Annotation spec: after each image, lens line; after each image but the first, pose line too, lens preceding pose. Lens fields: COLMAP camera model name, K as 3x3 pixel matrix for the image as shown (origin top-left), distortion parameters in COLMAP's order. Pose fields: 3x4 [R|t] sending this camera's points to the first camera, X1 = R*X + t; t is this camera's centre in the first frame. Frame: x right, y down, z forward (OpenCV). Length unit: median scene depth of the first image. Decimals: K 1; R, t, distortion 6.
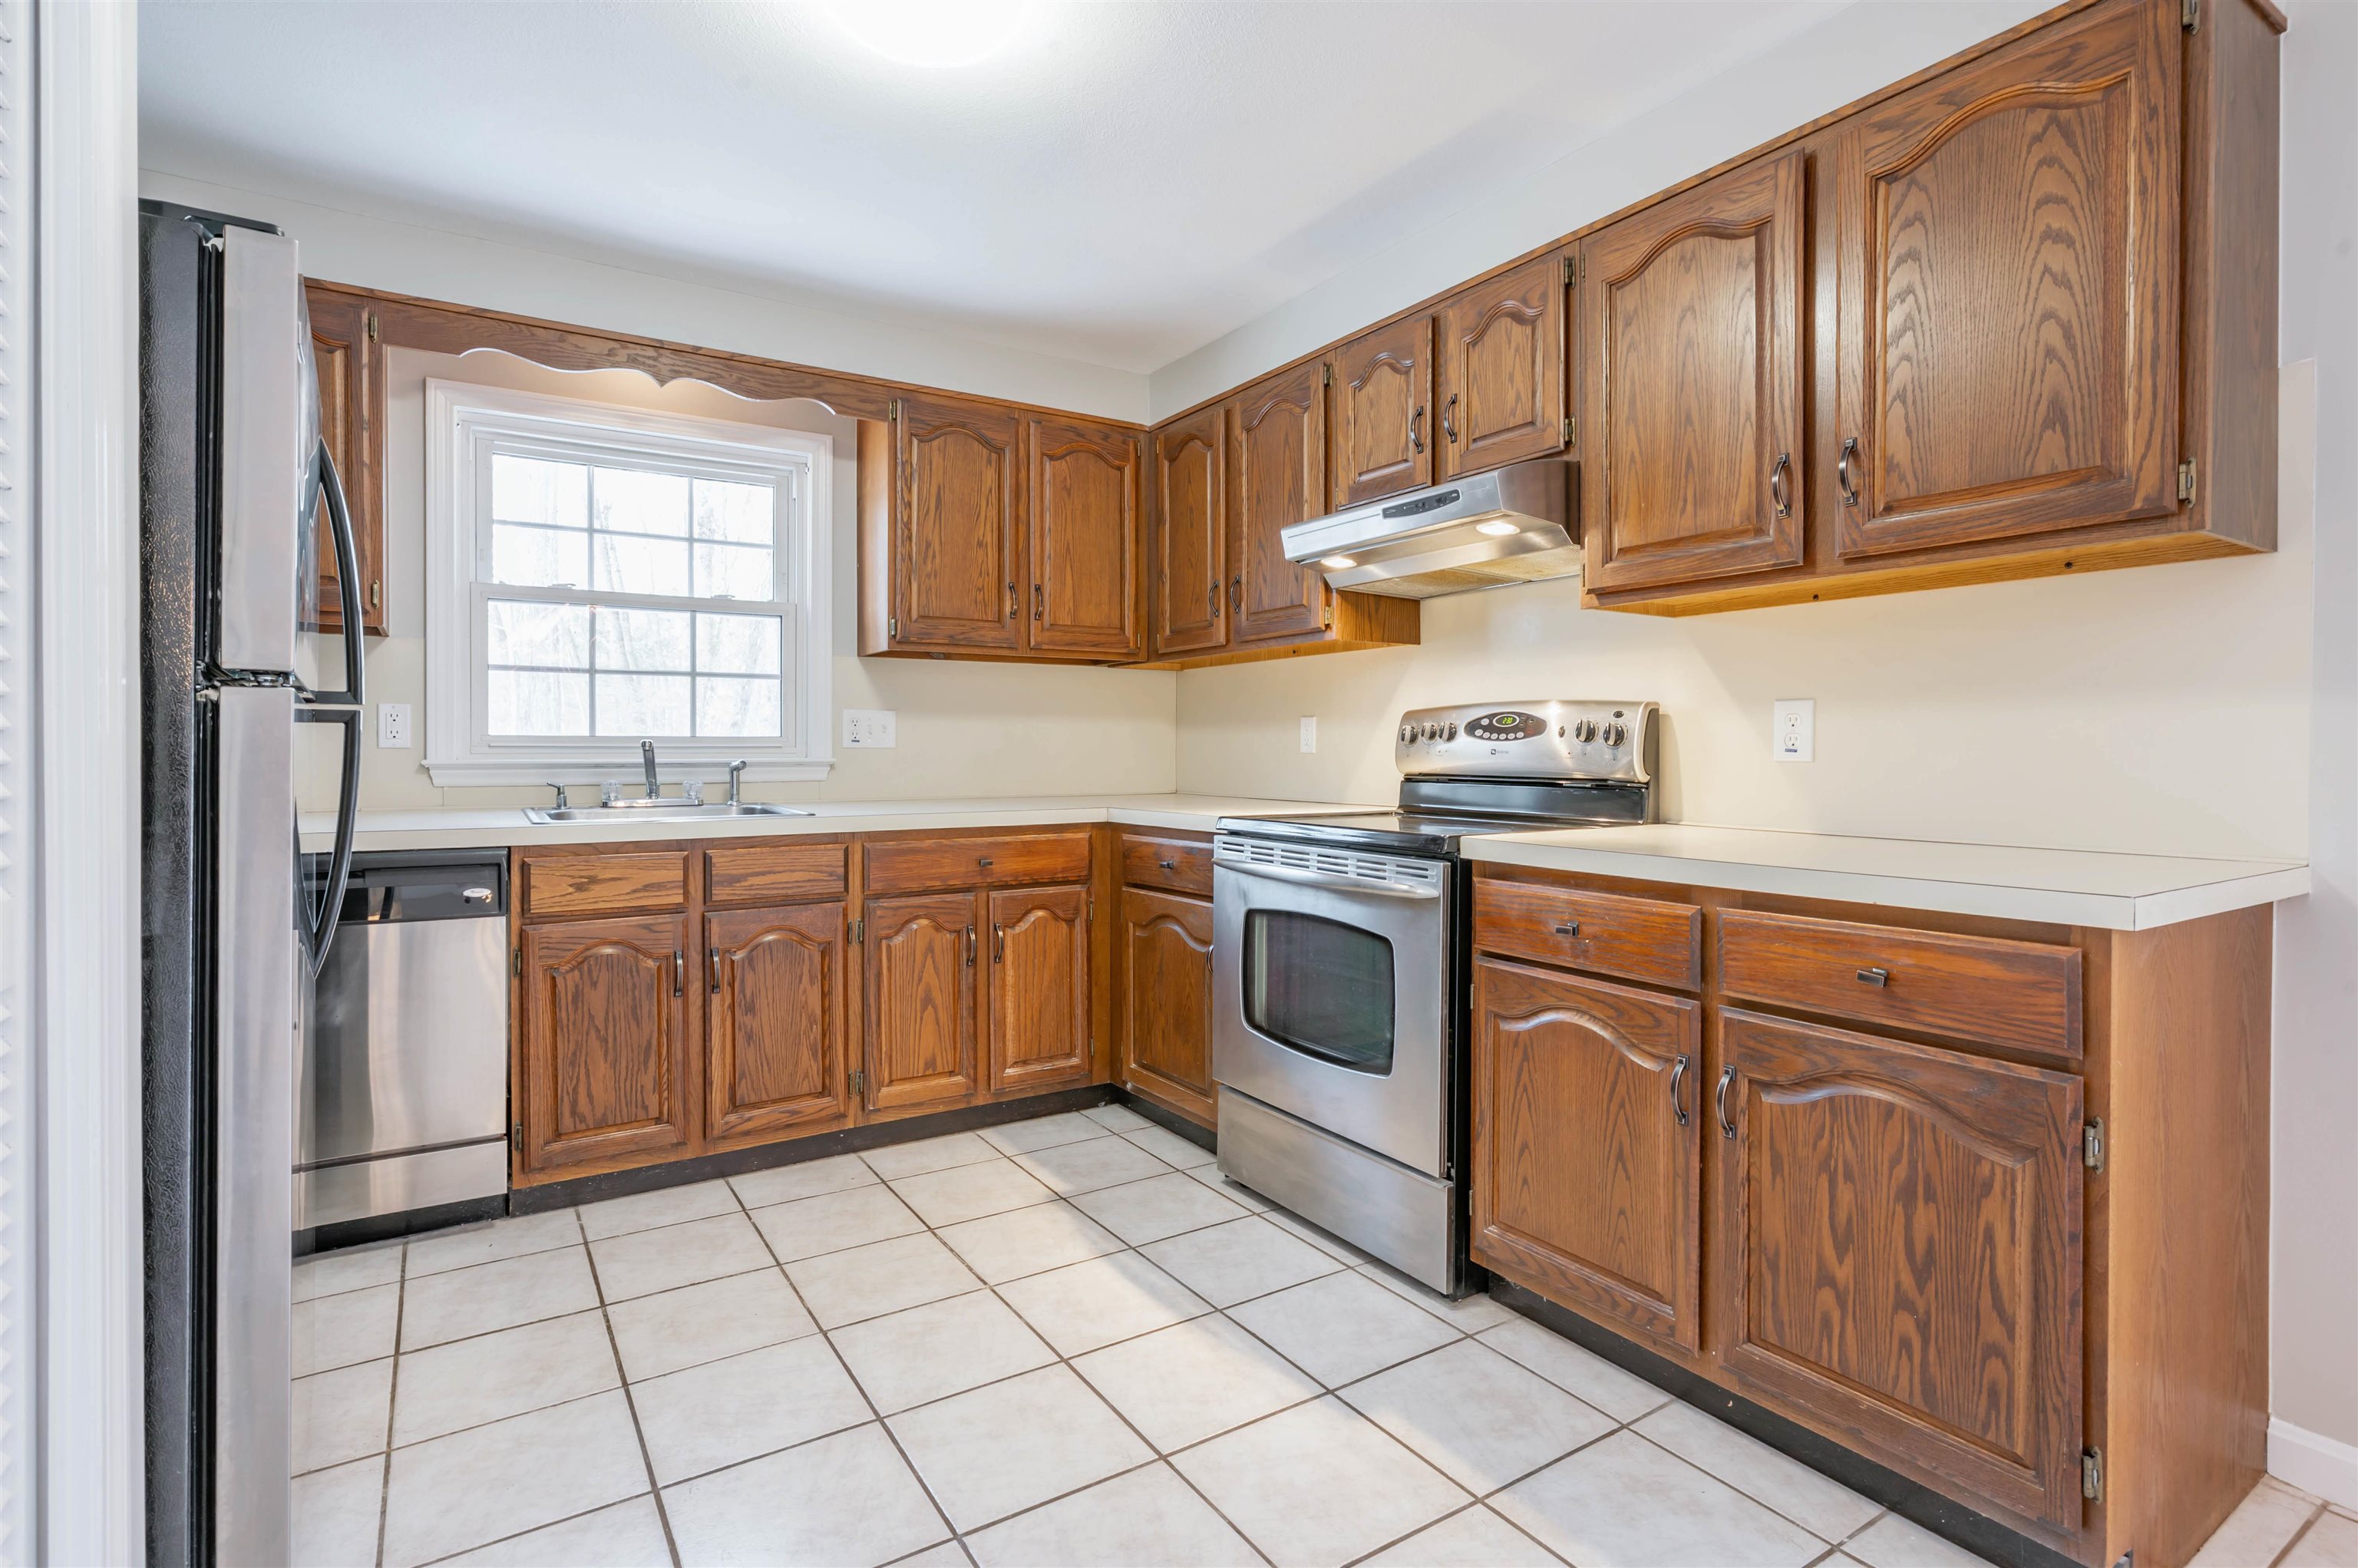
lens RADIAL K [[1145.1, 0, 1154.3], [0, 1145.1, 758.8], [0, 0, 1]] dist [-0.011849, -0.000015]
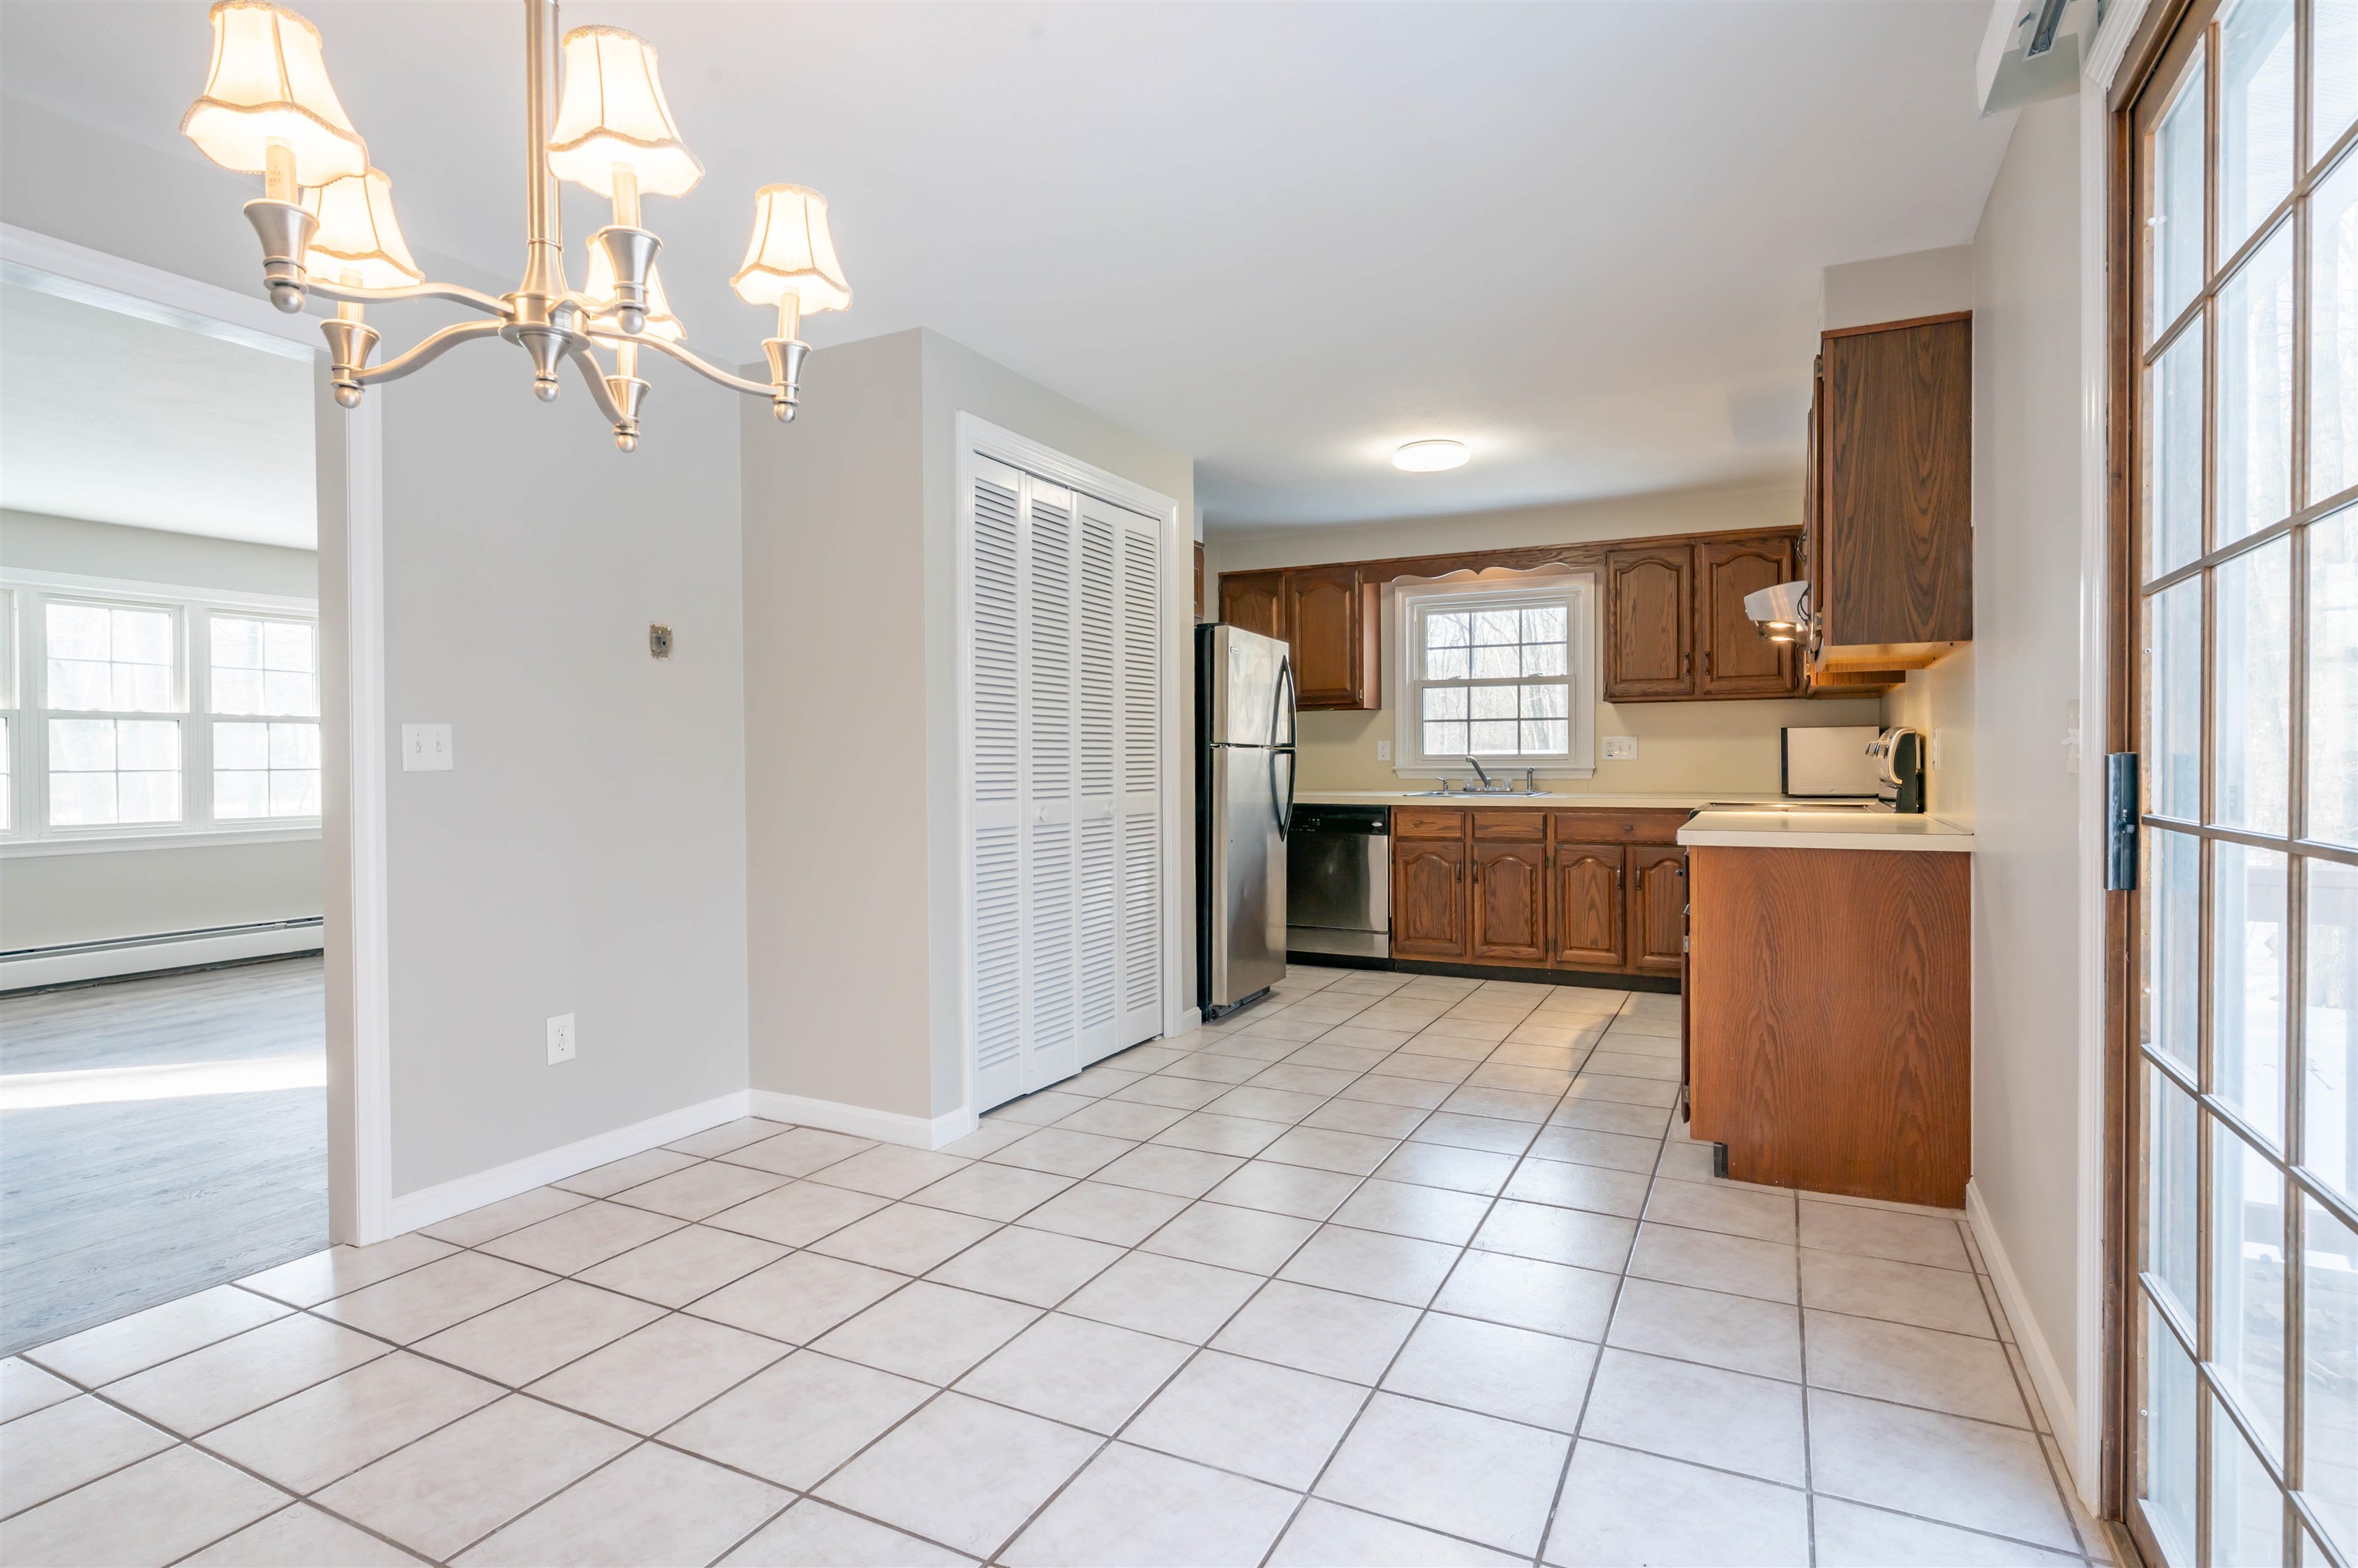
lens RADIAL K [[1144.3, 0, 1180.8], [0, 1144.3, 773.4], [0, 0, 1]] dist [-0.000556, -0.000080]
pose [[0.511759, 0.007111, -0.859100, 0.976322], [-0.000953, 0.999970, 0.007710, -0.002553], [0.859129, -0.003127, 0.511750, -0.429343]]
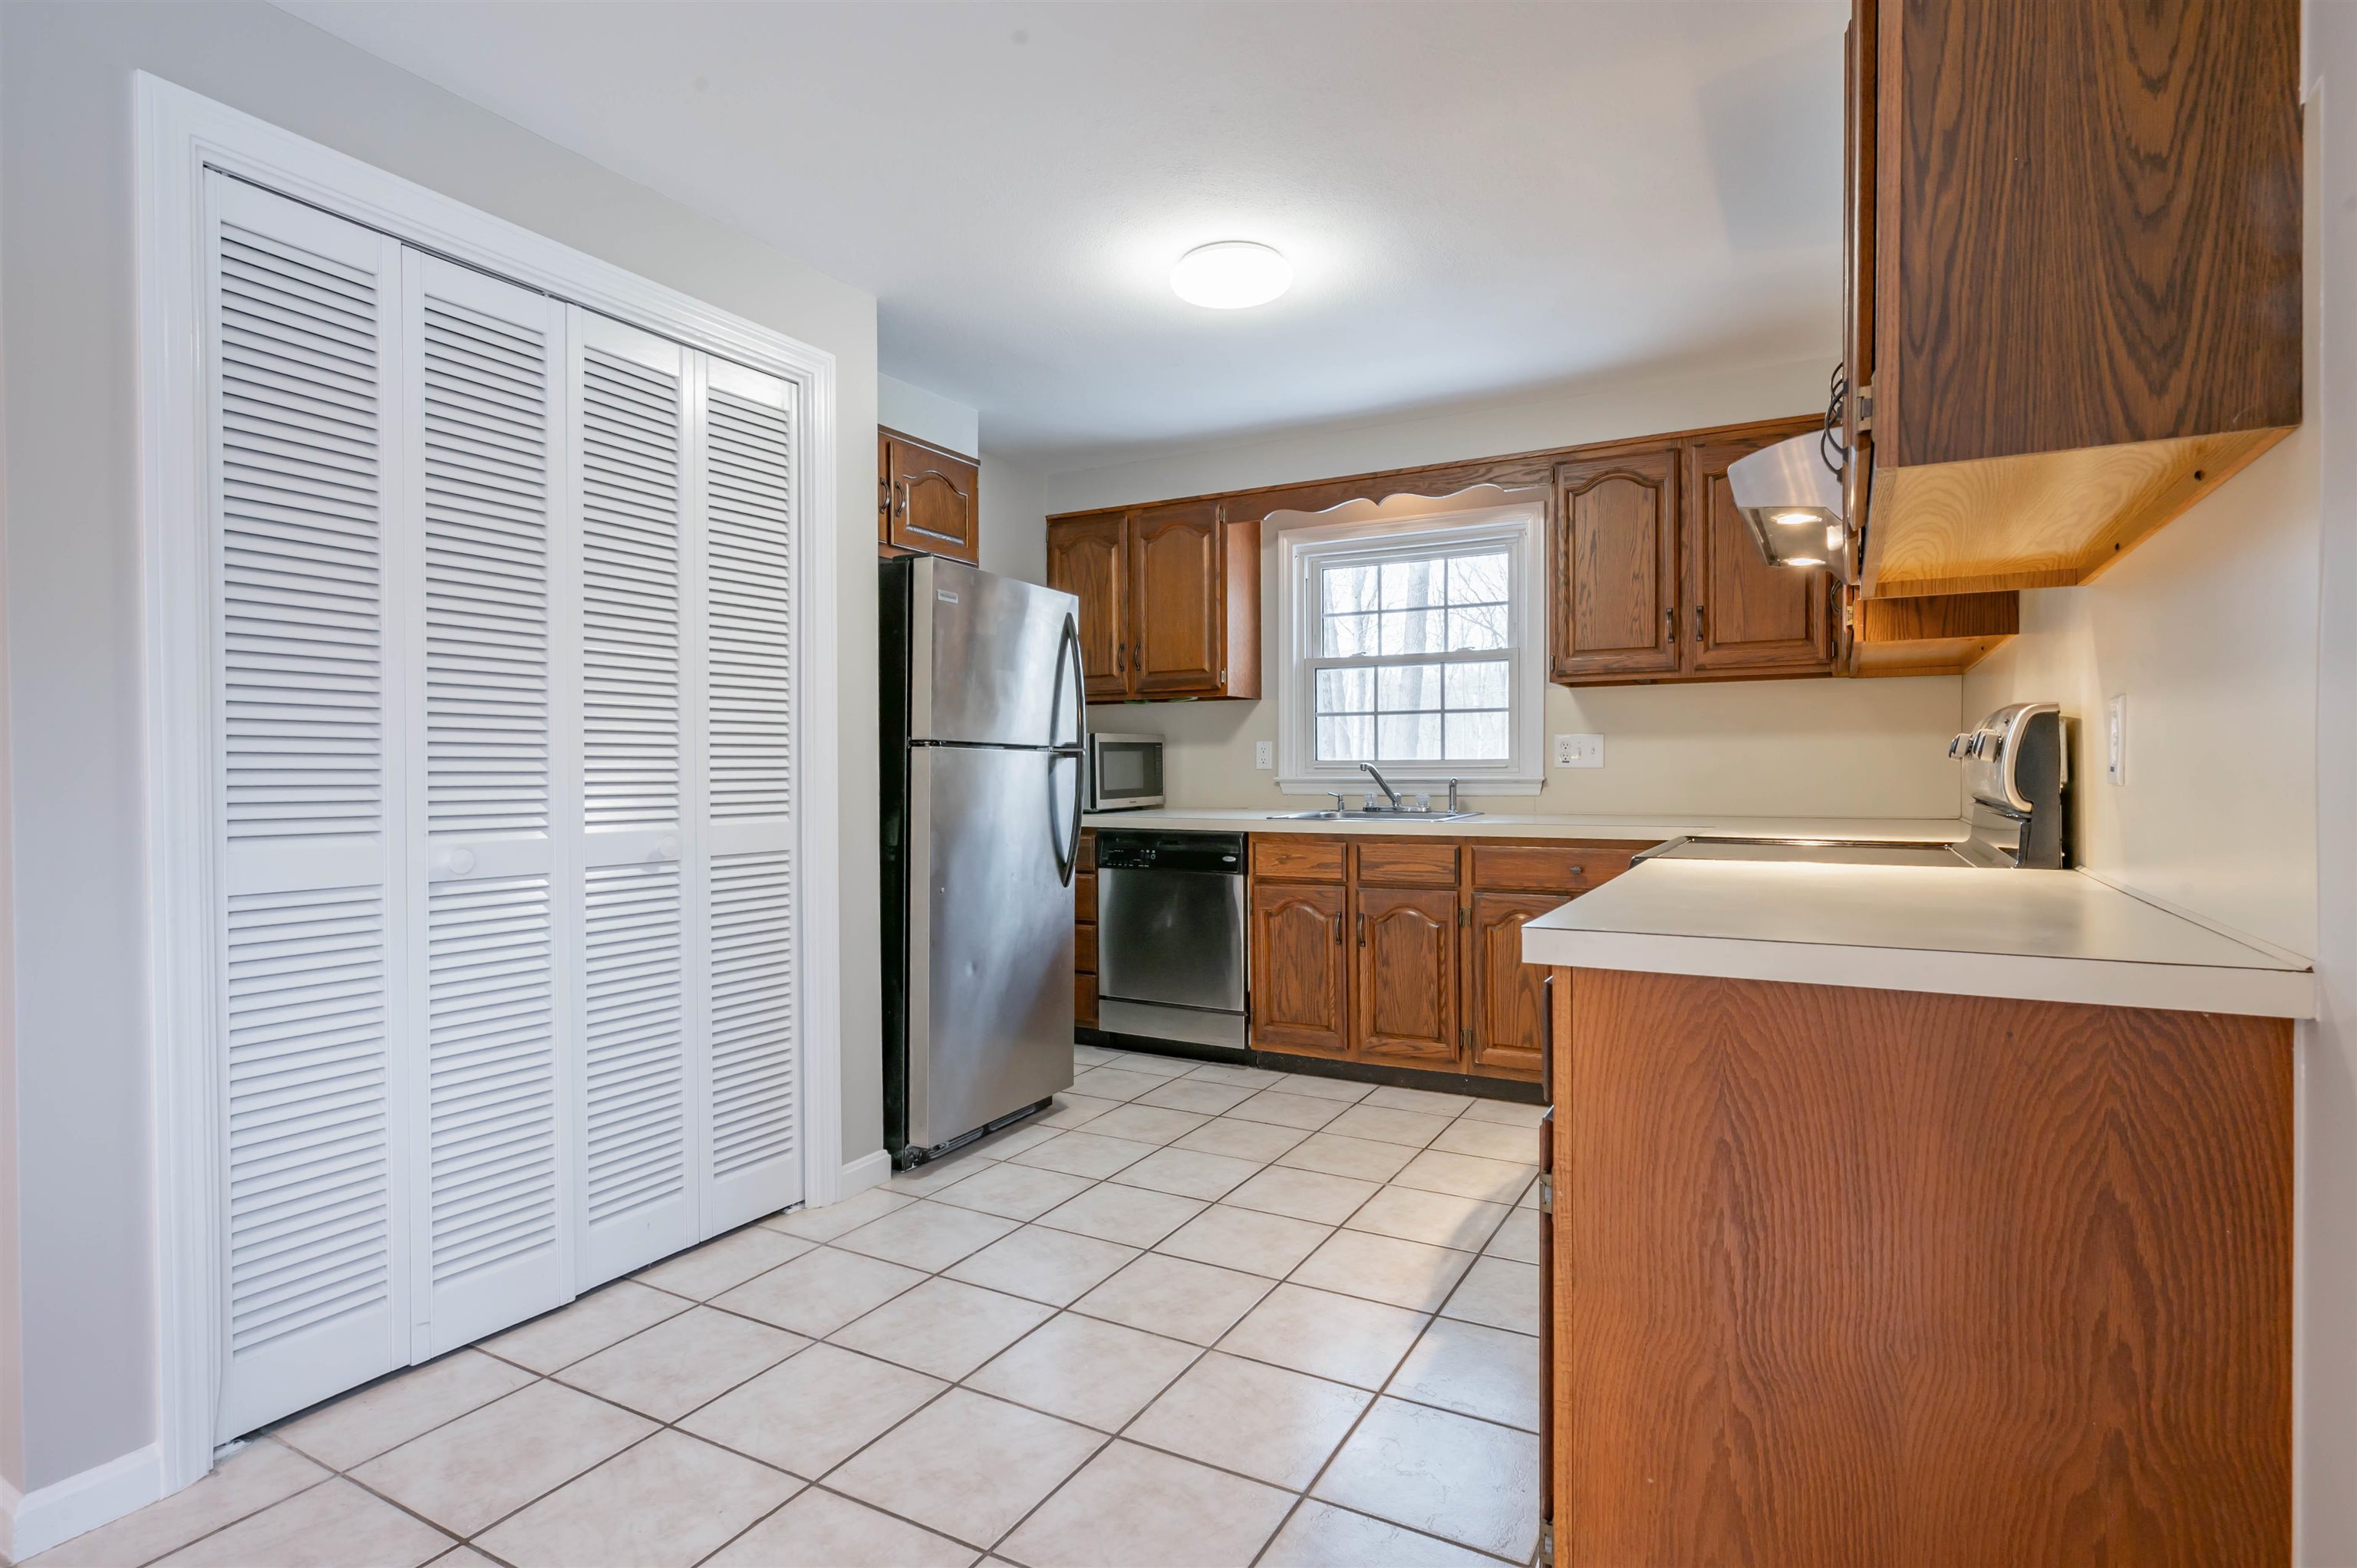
lens RADIAL K [[1148.3, 0, 1178.5], [0, 1148.3, 784.0], [0, 0, 1]] dist [-0.001763, 0.000365]
pose [[0.482231, 0.008116, -0.876006, 0.658912], [-0.002450, 0.999966, 0.007915, -0.001766], [0.876041, -0.001671, 0.482235, 0.122382]]
